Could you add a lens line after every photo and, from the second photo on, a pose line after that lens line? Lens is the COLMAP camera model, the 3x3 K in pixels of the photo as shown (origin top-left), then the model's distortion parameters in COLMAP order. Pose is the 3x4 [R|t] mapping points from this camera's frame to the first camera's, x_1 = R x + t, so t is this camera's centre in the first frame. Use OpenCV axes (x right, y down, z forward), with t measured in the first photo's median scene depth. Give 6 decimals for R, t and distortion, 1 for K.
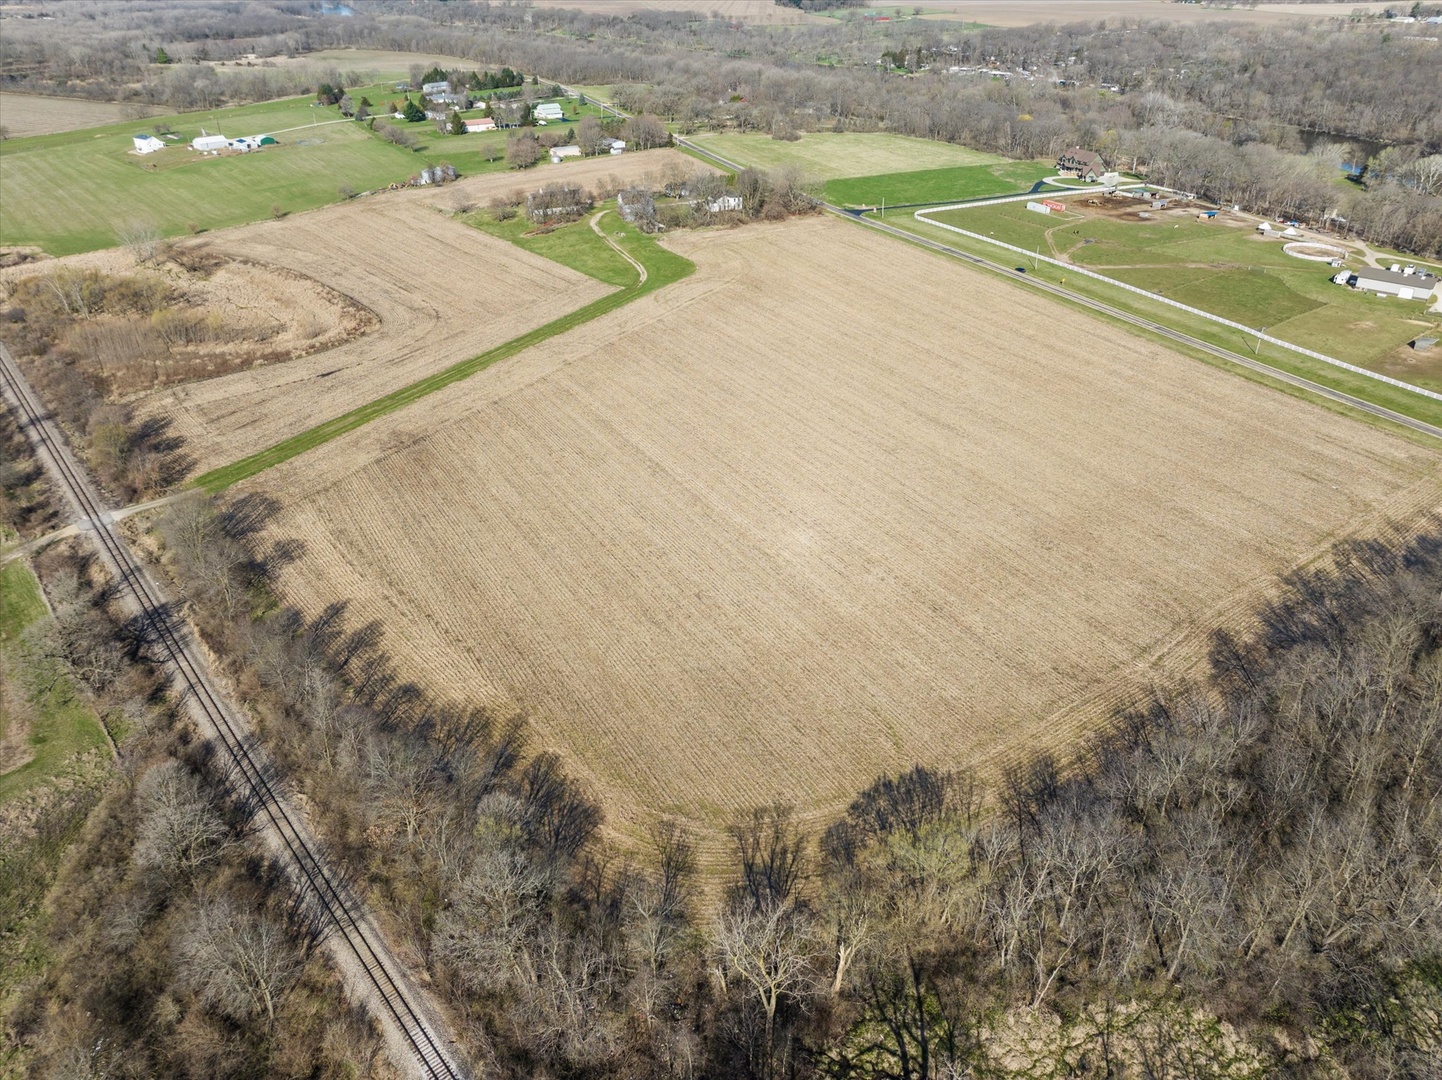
lens RADIAL K [[1011.3, 0, 721.0], [0, 1011.3, 540.0], [0, 0, 1]] dist [-0.037347, 0.005169]
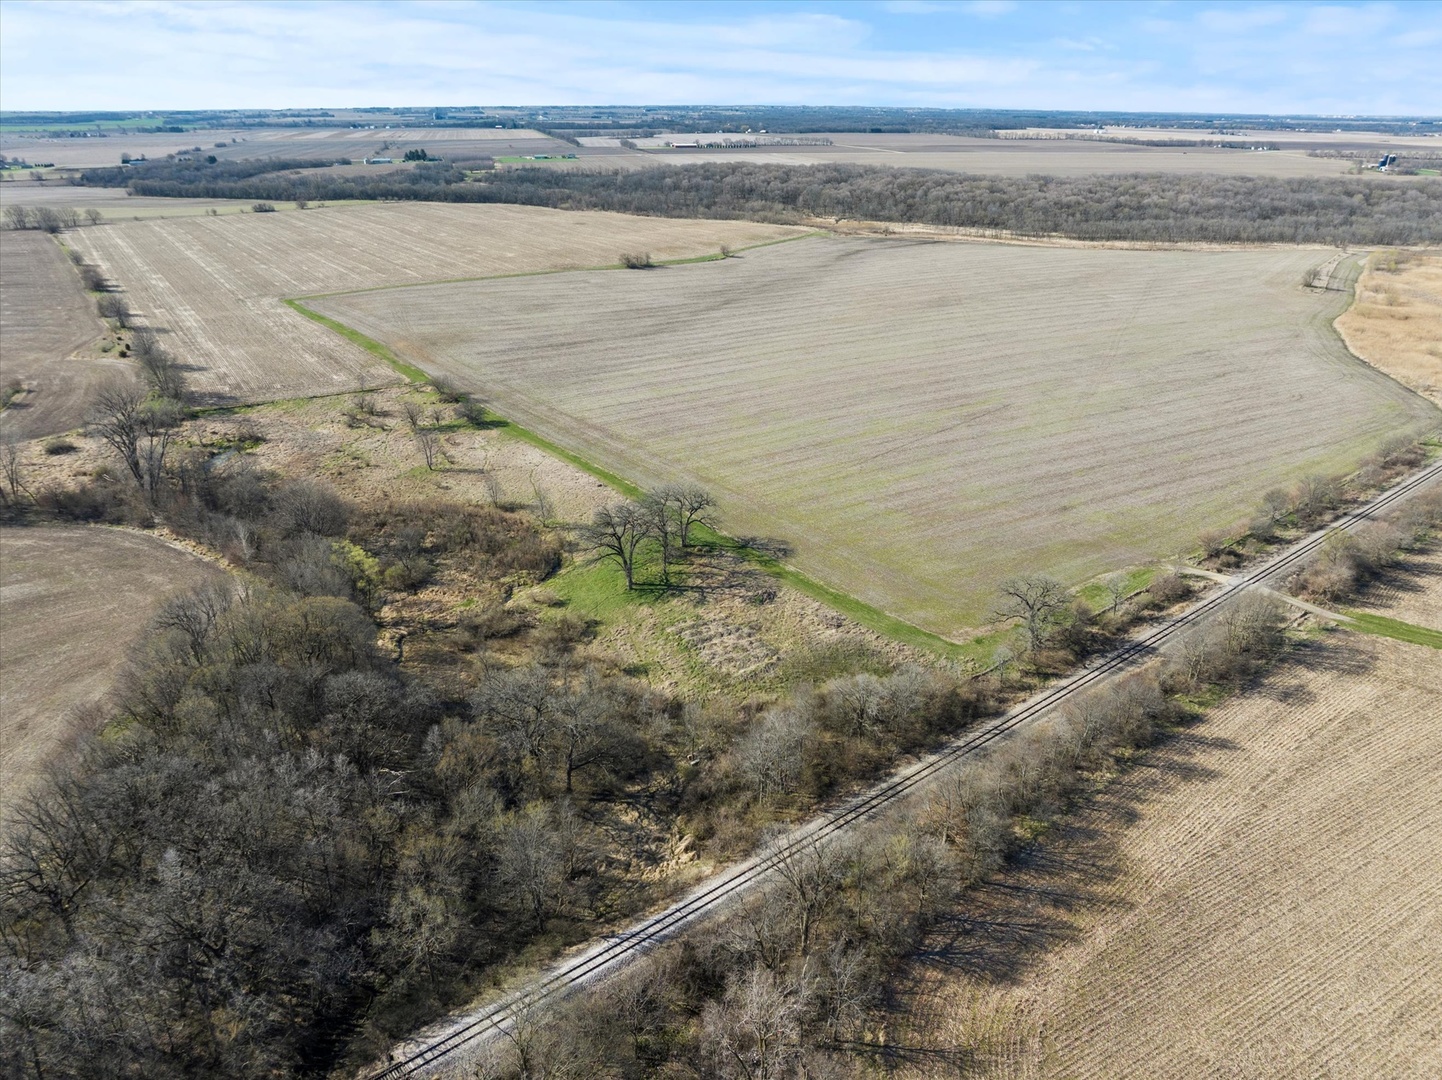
lens RADIAL K [[1011.3, 0, 721.0], [0, 1011.3, 540.0], [0, 0, 1]] dist [-0.037347, 0.005169]
pose [[-0.013070, 0.402879, -0.915160, 0.315627], [-0.509012, 0.785096, 0.352891, -0.132587], [0.860660, 0.470440, 0.194809, 0.227547]]
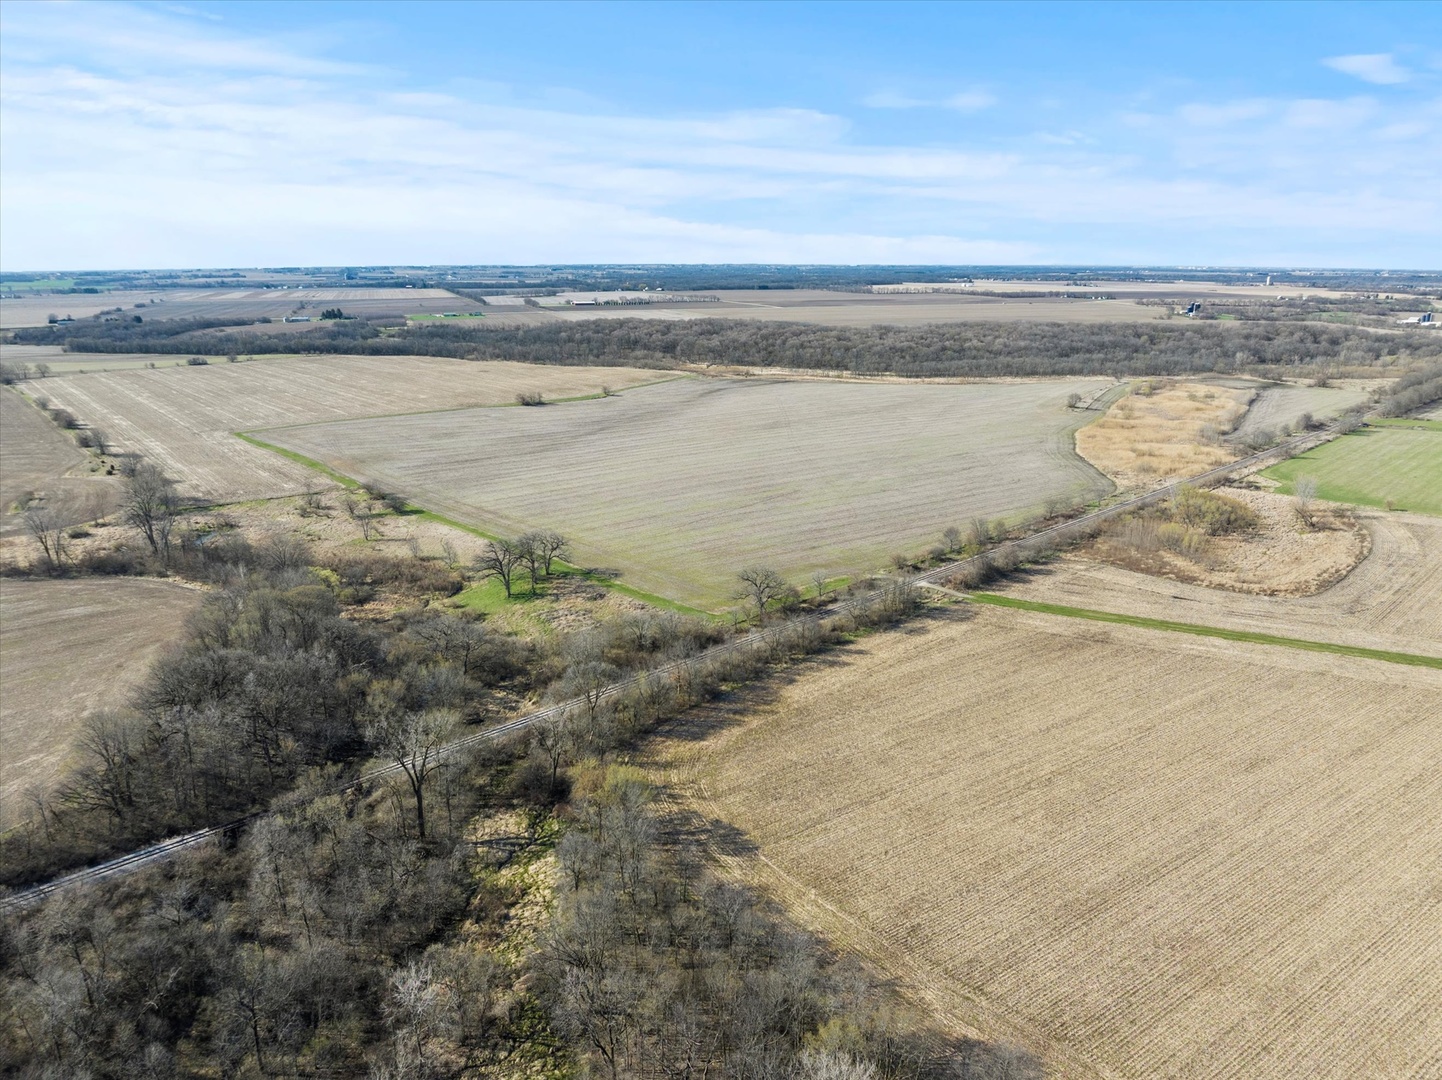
lens RADIAL K [[1011.3, 0, 721.0], [0, 1011.3, 540.0], [0, 0, 1]] dist [-0.037347, 0.005169]
pose [[0.078080, 0.269660, -0.959785, 0.830449], [-0.503911, 0.841364, 0.195395, -0.214364], [0.860219, 0.468390, 0.201578, 0.292592]]
